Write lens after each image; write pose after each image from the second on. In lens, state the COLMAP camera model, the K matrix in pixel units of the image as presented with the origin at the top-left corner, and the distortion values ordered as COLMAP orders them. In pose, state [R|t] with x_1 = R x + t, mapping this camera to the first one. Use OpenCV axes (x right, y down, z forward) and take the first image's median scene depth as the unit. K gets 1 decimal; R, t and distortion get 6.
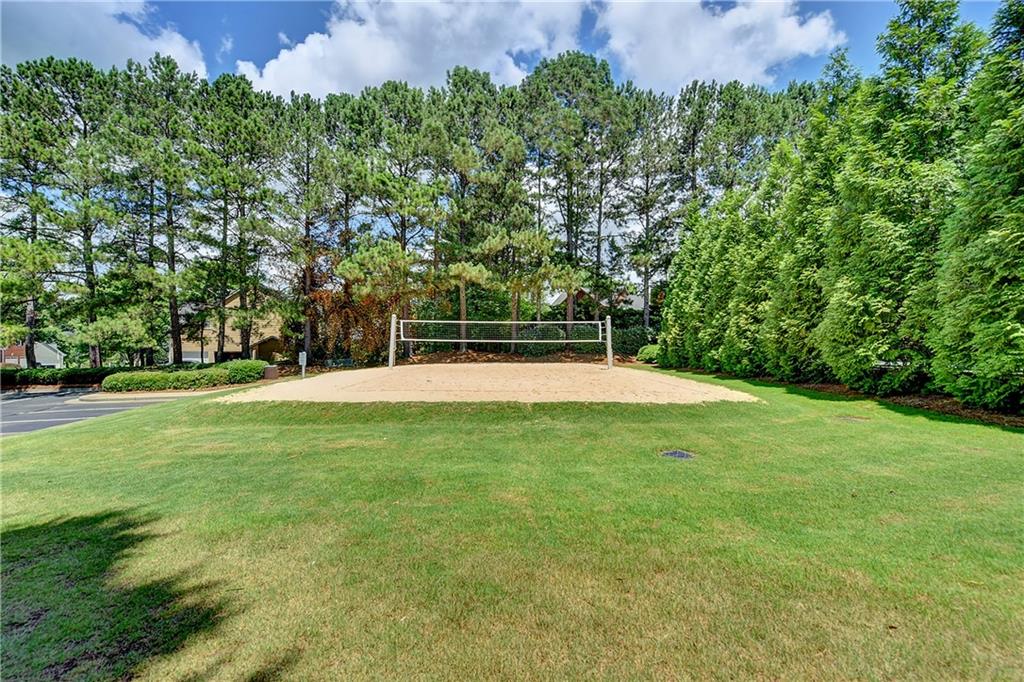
lens RADIAL K [[402.6, 0, 512.0], [0, 402.6, 341.0], [0, 0, 1]] dist [-0.000211, 0.000028]
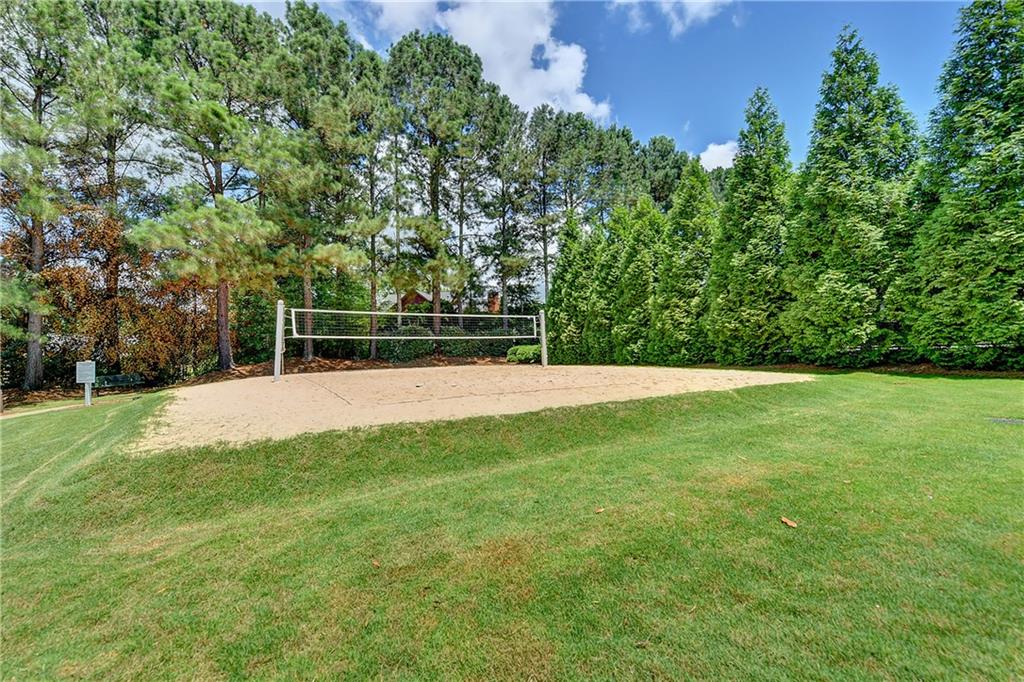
lens RADIAL K [[402.6, 0, 512.0], [0, 402.6, 341.0], [0, 0, 1]] dist [-0.000211, 0.000028]
pose [[0.875984, -0.011737, 0.482197, -0.280116], [0.022031, 0.999634, -0.015691, 0.023466], [-0.481836, 0.024368, 0.875922, 0.206209]]
